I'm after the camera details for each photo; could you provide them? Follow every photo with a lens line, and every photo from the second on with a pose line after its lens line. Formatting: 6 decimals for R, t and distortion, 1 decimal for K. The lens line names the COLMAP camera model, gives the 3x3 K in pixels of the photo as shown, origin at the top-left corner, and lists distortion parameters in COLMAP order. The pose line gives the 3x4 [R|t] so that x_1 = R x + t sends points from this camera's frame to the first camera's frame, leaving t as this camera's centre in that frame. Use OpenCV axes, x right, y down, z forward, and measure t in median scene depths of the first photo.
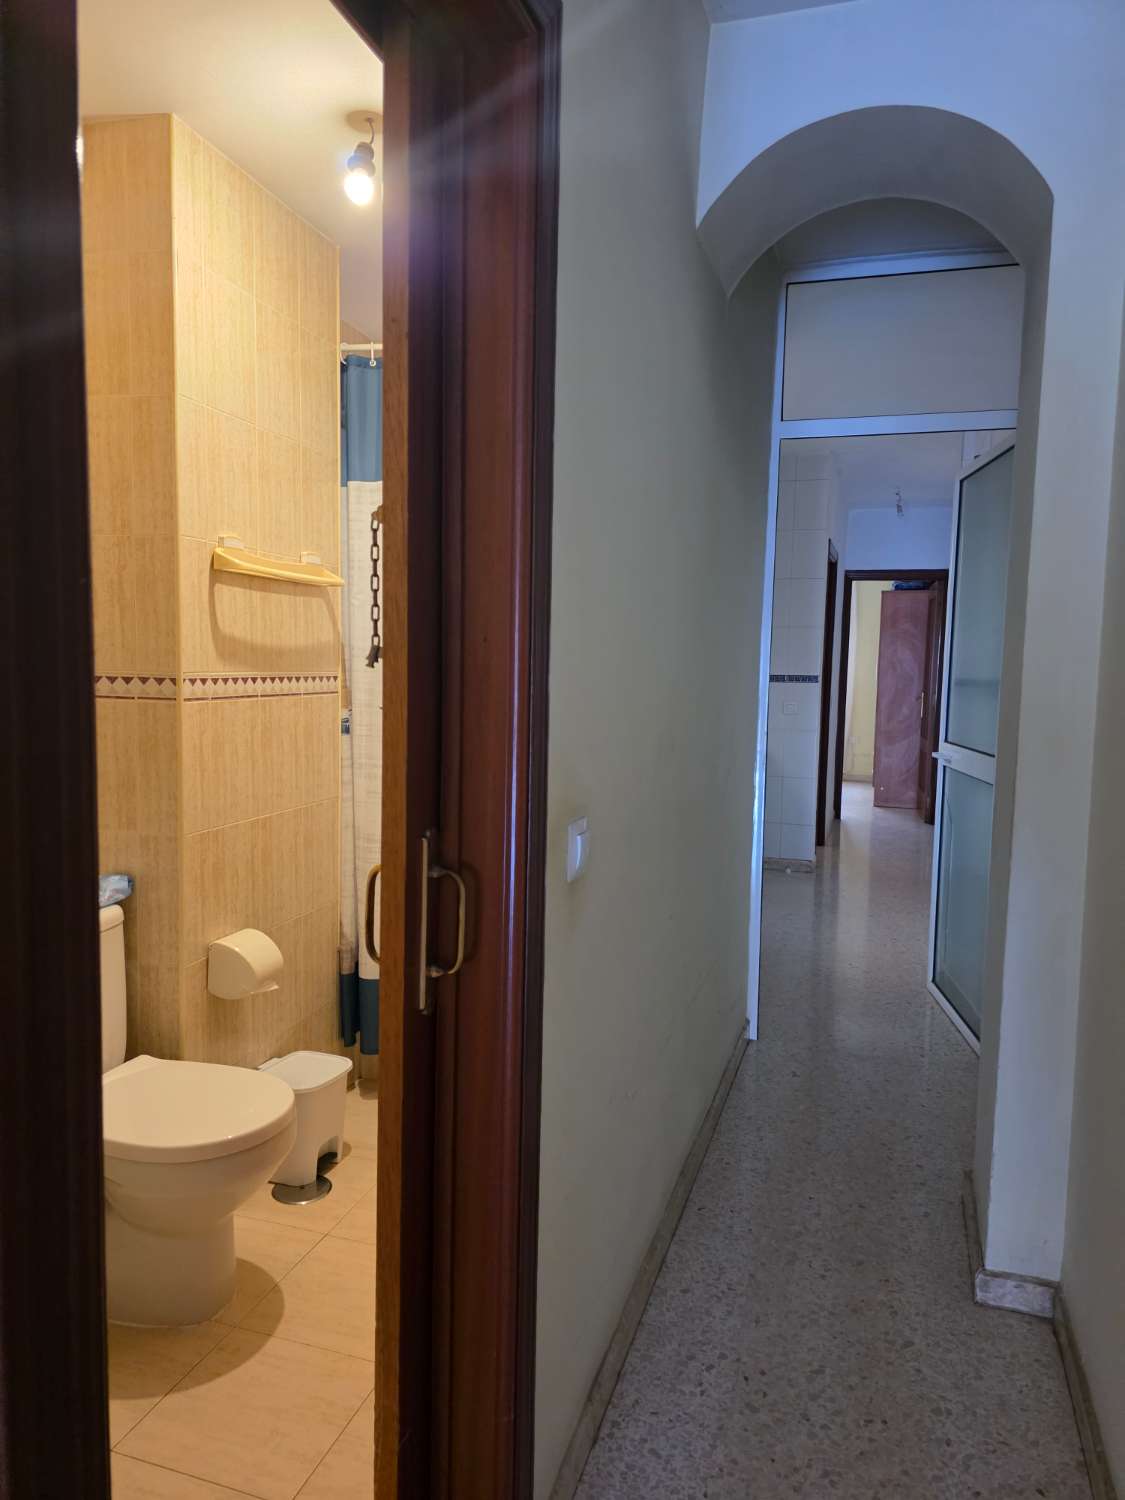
lens RADIAL K [[1010.3, 0, 569.9], [0, 1010.3, 742.5], [0, 0, 1]] dist [0.060838, -0.062459]
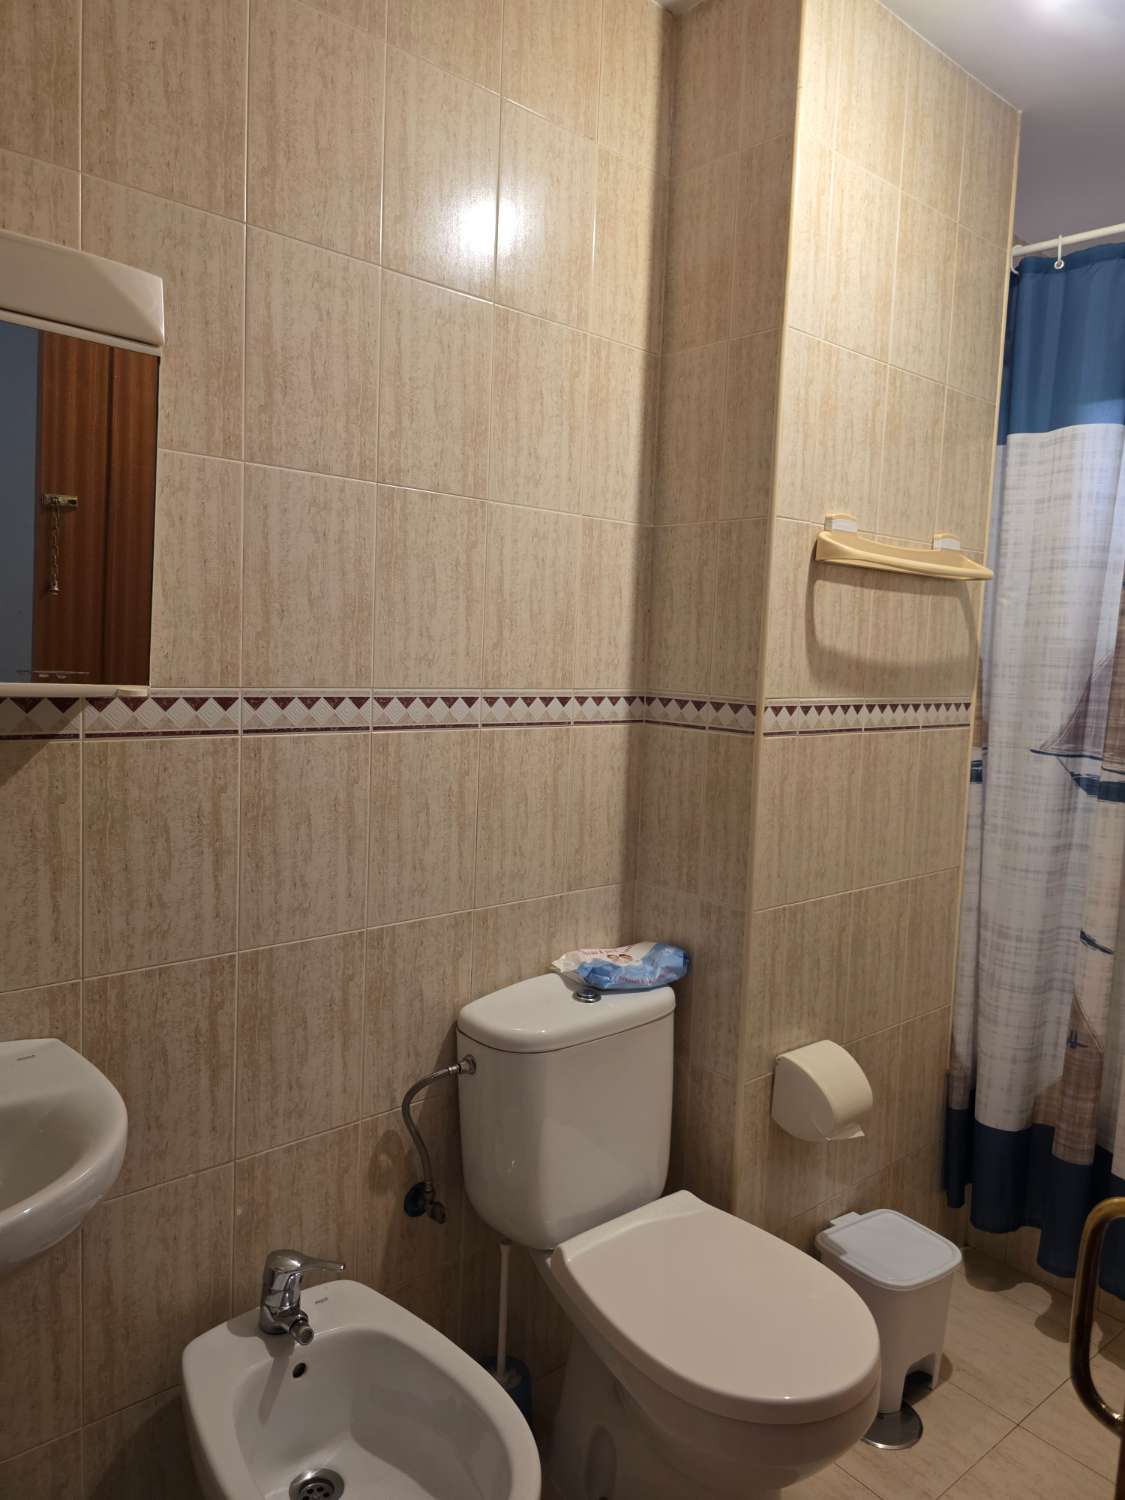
lens RADIAL K [[1010.3, 0, 565.1], [0, 1010.3, 733.5], [0, 0, 1]] dist [0.060838, -0.062459]
pose [[0.836204, 0.060829, -0.545035, -0.088249], [-0.066791, 0.997727, 0.008879, -0.037335], [0.544336, 0.028979, 0.838367, 0.275093]]
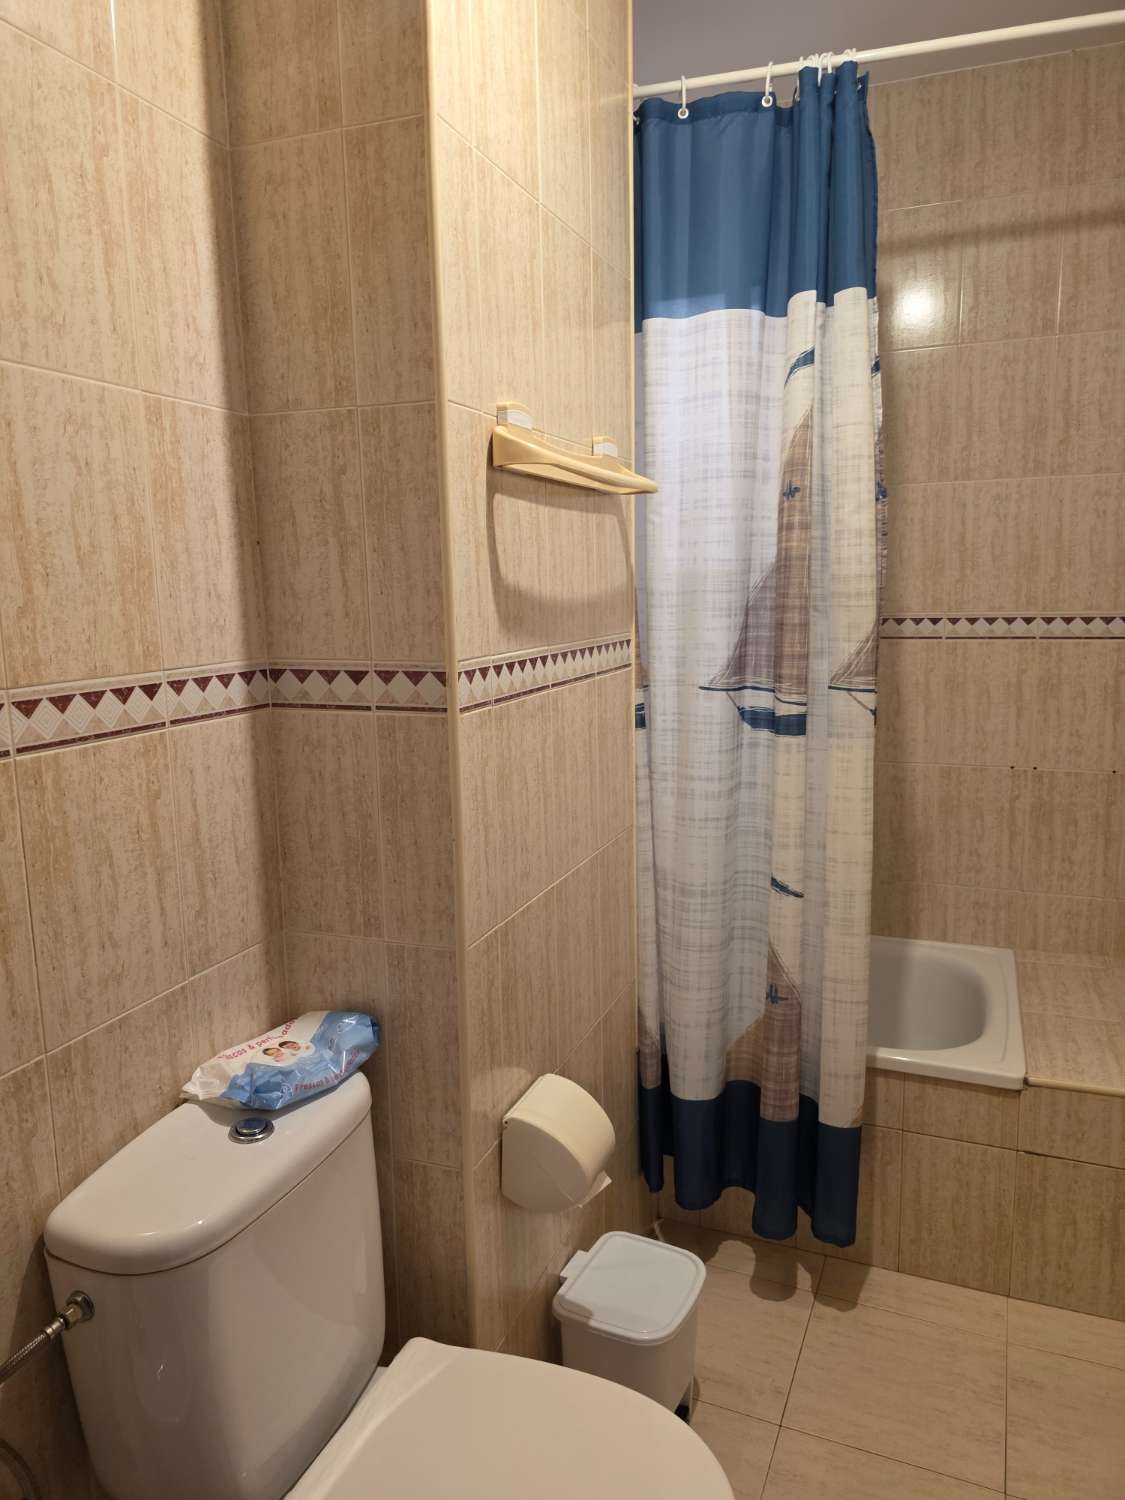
lens RADIAL K [[1010.3, 0, 562.1], [0, 1010.3, 746.6], [0, 0, 1]] dist [0.060838, -0.062459]
pose [[0.994384, -0.022234, -0.103466, -0.254992], [0.030424, 0.996468, 0.078270, -0.060168], [0.101360, -0.080978, 0.991549, 0.441174]]
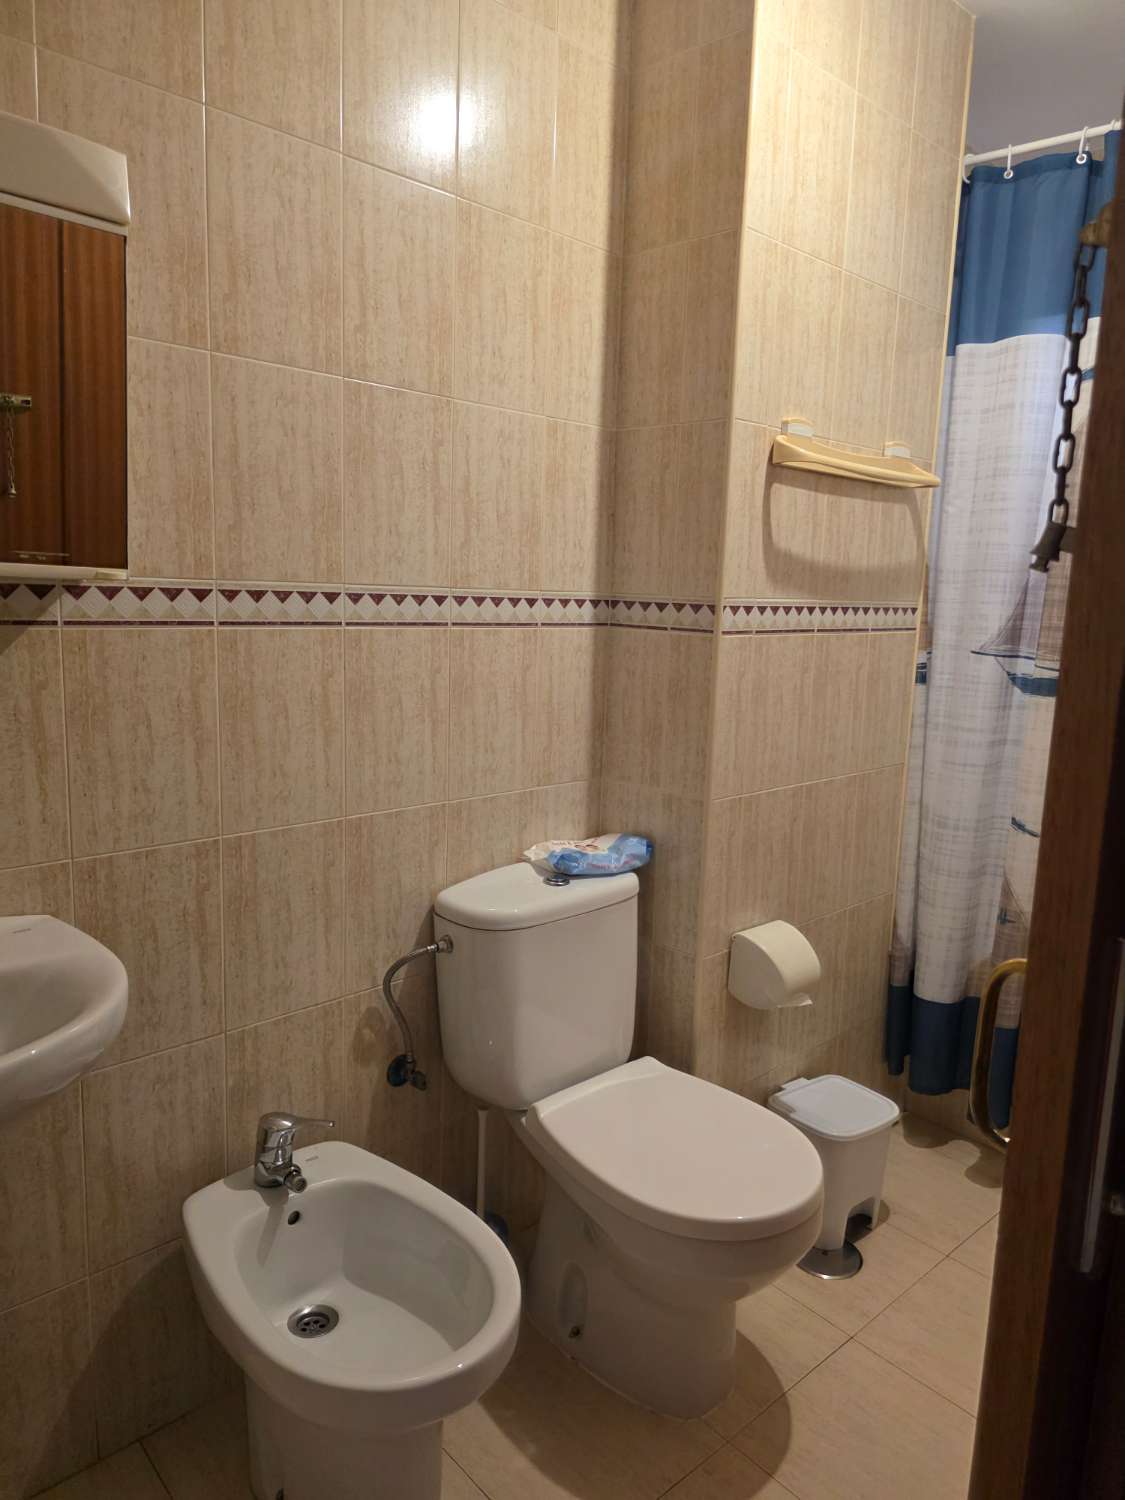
lens RADIAL K [[1010.3, 0, 590.9], [0, 1010.3, 747.1], [0, 0, 1]] dist [0.060838, -0.062459]
pose [[0.868905, 0.090775, -0.486585, -0.072690], [-0.059137, 0.995037, 0.080027, -0.009198], [0.491434, -0.040761, 0.869960, 0.246976]]
